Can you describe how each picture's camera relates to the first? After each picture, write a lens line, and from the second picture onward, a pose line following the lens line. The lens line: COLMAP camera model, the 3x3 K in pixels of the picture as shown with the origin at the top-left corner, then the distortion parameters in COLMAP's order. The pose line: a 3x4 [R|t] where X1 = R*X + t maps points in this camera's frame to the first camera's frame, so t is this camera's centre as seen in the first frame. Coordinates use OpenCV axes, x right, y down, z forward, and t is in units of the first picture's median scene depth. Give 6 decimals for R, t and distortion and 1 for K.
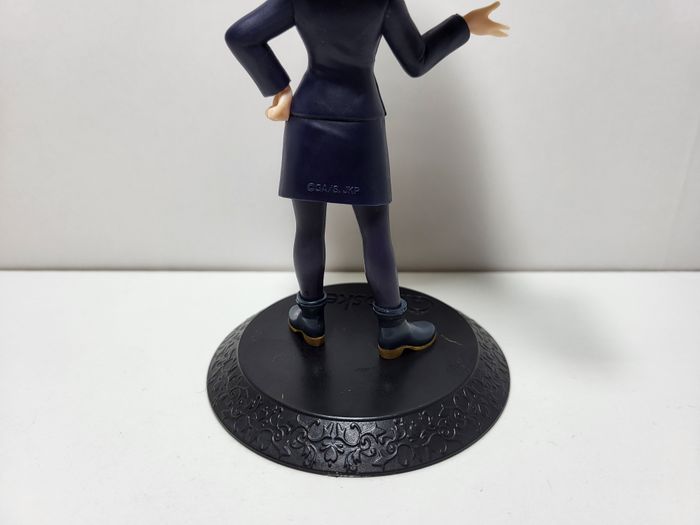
lens RADIAL K [[585.2, 0, 350.0], [0, 585.2, 262.5], [0, 0, 1]] dist [0.005571, 0.002552]
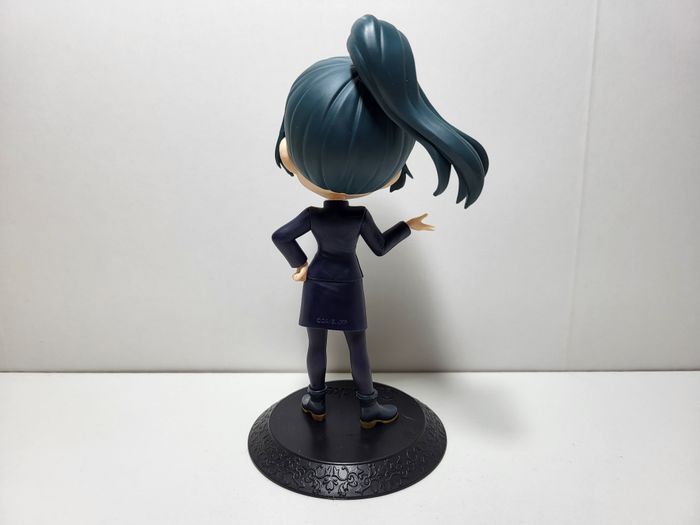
lens RADIAL K [[585.2, 0, 350.0], [0, 585.2, 262.5], [0, 0, 1]] dist [0.005571, 0.002552]
pose [[0.999950, -0.000353, 0.010011, 0.006654], [0.002085, 0.984832, -0.173501, -0.000719], [-0.009798, 0.173513, 0.984783, -0.655551]]
